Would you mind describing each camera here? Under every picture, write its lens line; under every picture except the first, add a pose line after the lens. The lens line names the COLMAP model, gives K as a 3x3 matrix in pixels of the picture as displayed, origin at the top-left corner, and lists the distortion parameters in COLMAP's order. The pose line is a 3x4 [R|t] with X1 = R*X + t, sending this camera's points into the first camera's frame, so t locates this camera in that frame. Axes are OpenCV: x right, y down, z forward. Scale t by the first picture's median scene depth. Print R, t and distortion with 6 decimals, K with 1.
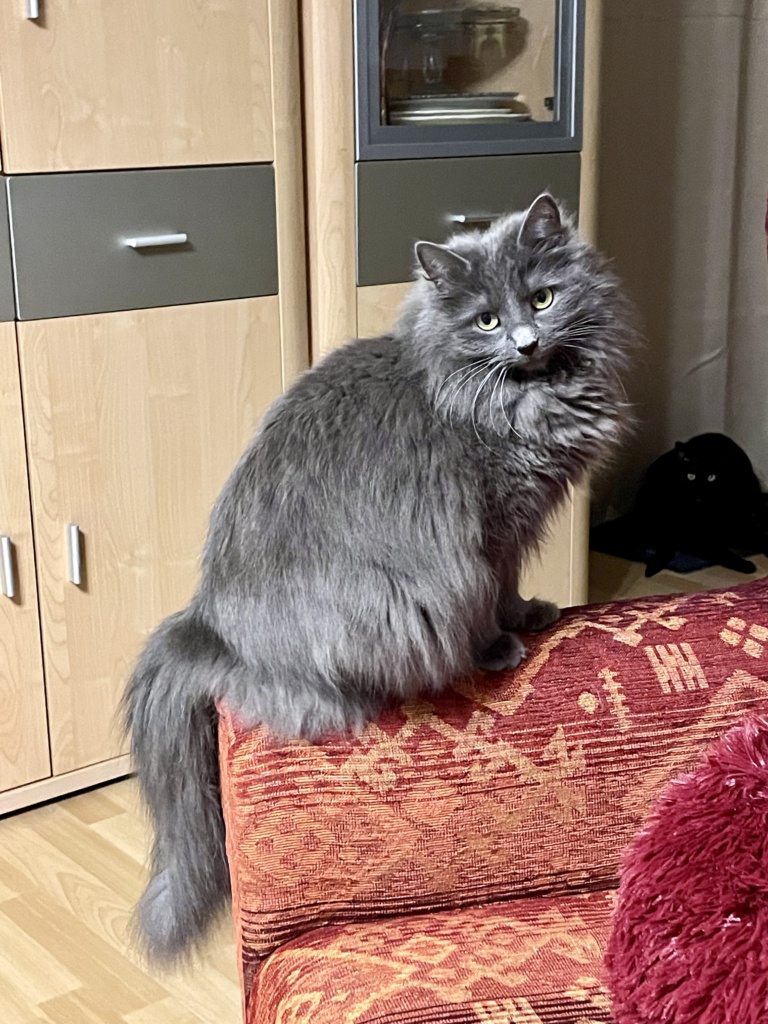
lens RADIAL K [[1509.6, 0, 384.0], [0, 1509.6, 512.0], [0, 0, 1]] dist [0.019348, -0.017333]
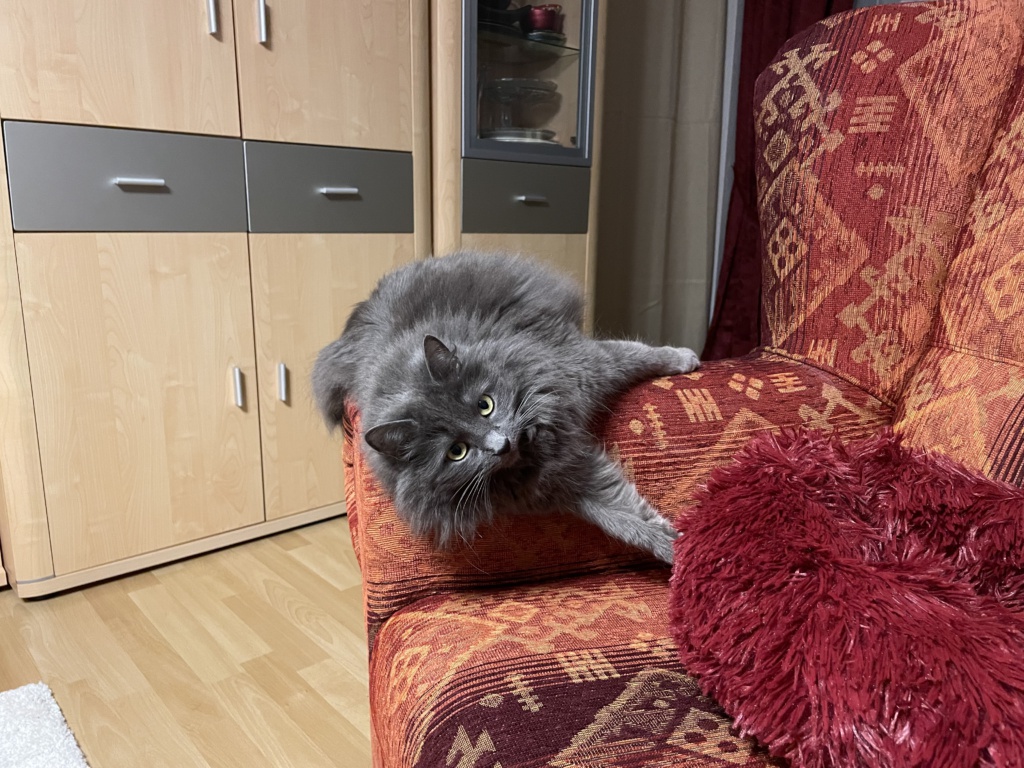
lens RADIAL K [[774.9, 0, 523.7], [0, 774.9, 383.9], [0, 0, 1]] dist [0.059323, -0.133123]
pose [[0.997415, 0.019556, 0.069148, -0.012154], [-0.017238, 0.999275, -0.033949, 0.117182], [-0.069762, 0.032669, 0.997029, 0.335521]]
